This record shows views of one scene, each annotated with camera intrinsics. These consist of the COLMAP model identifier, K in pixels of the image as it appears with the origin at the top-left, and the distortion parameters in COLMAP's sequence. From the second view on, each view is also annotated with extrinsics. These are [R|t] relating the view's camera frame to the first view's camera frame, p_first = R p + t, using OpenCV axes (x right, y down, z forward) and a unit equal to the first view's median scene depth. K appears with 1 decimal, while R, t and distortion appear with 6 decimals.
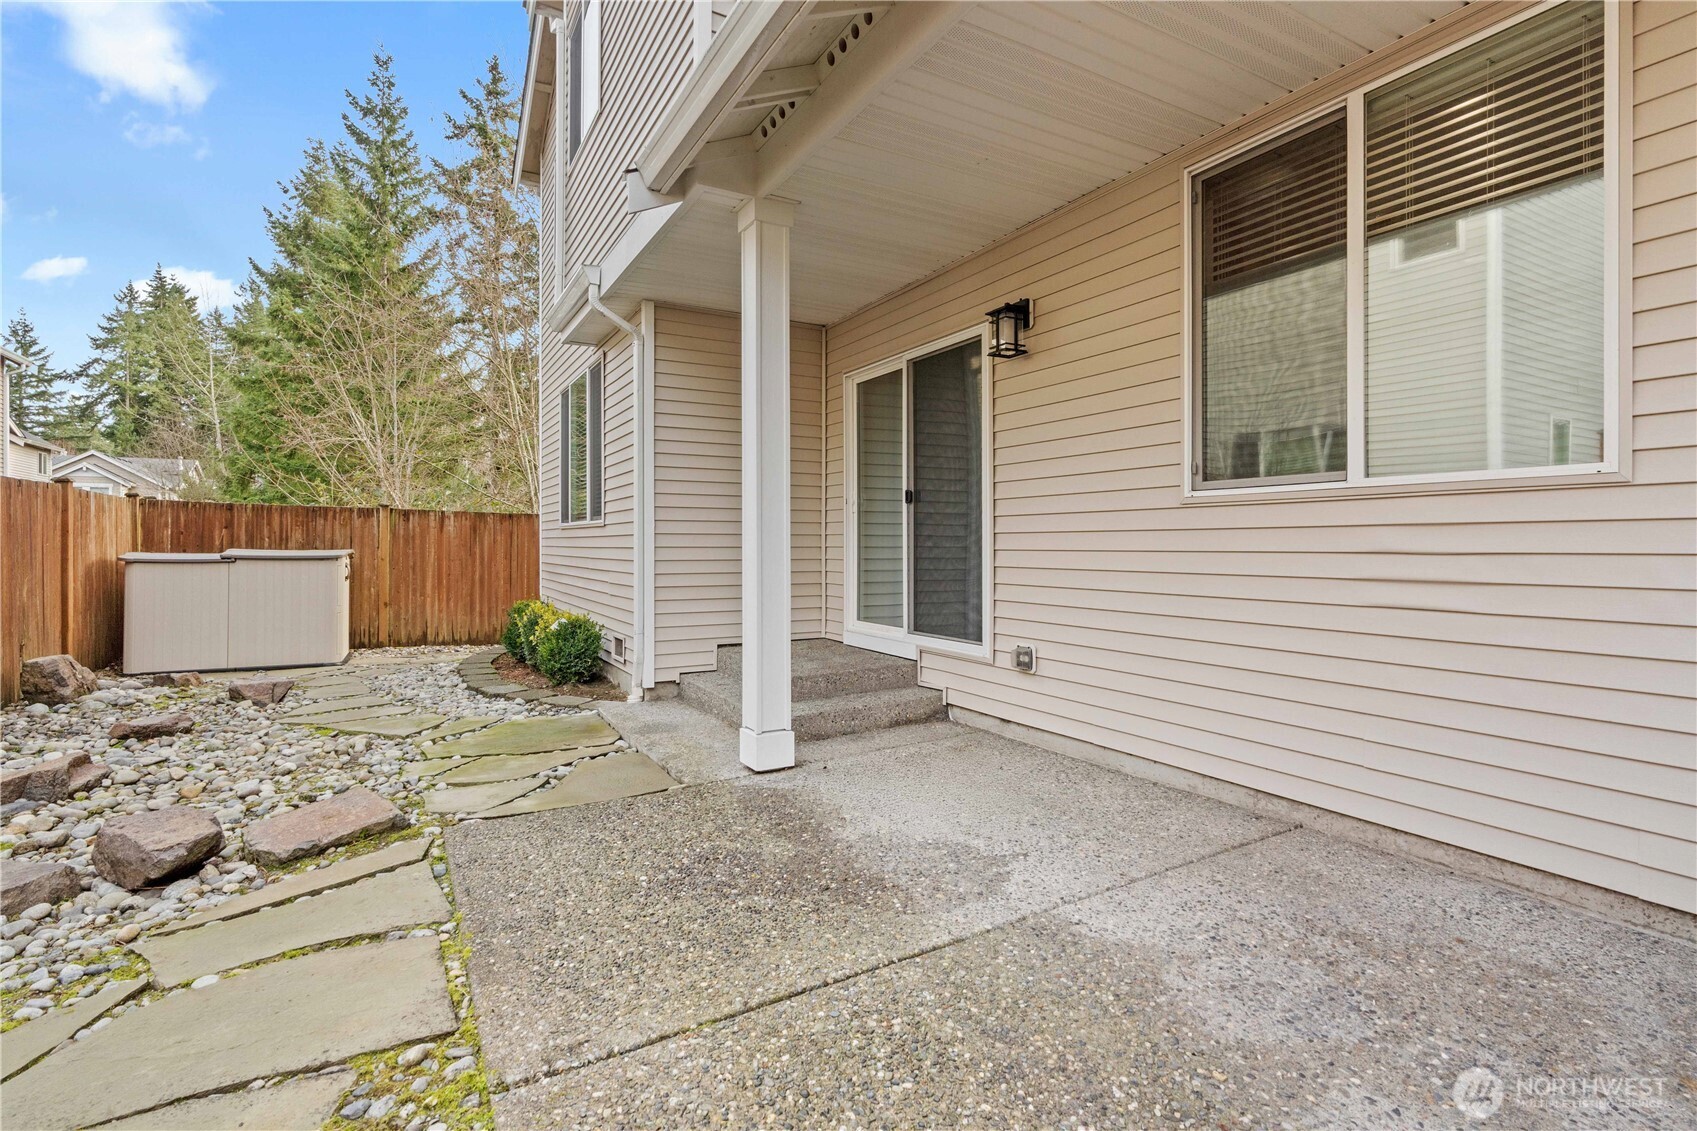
lens RADIAL K [[808.4, 0, 850.5], [0, 808.4, 549.8], [0, 0, 1]] dist [-0.007189, 0.001089]
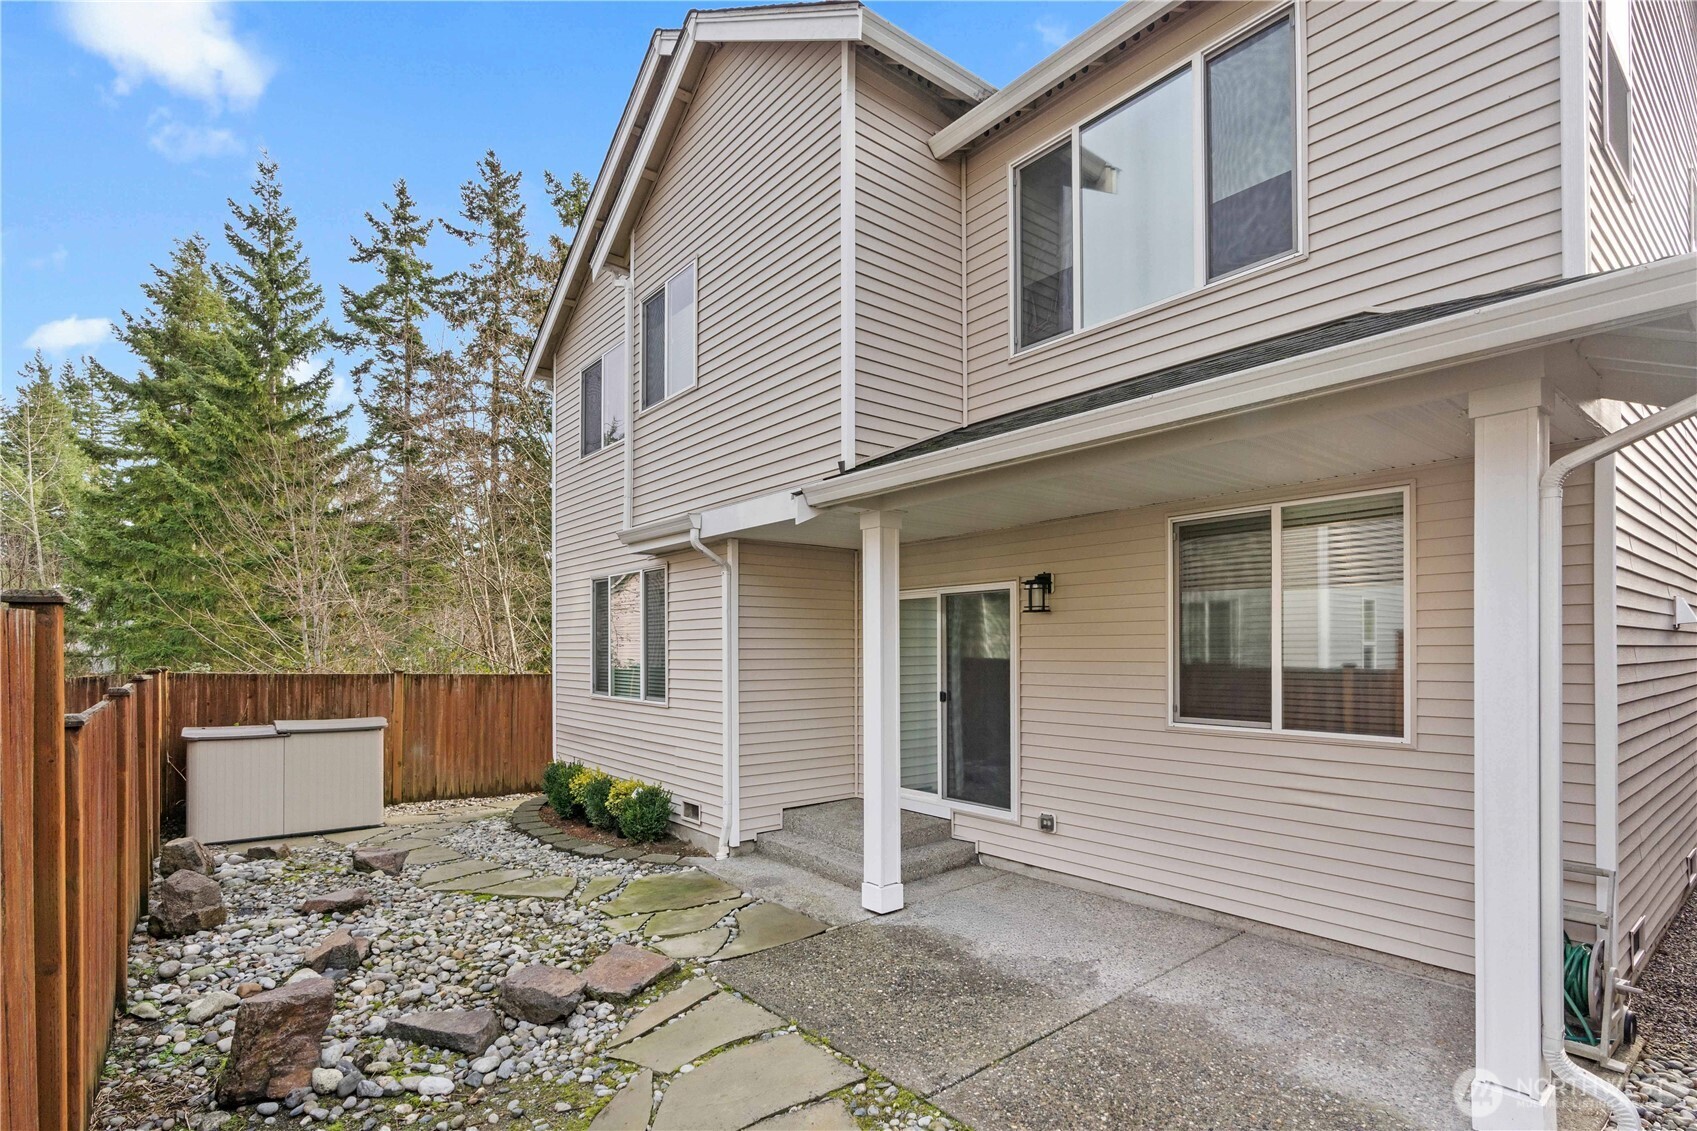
lens RADIAL K [[818.3, 0, 852.9], [0, 818.3, 655.0], [0, 0, 1]] dist [-0.011726, -0.000229]
pose [[0.985783, -0.003837, 0.167980, -0.282787], [0.003976, 0.999992, -0.000489, -0.126231], [-0.167977, 0.001150, 0.985790, -0.286067]]
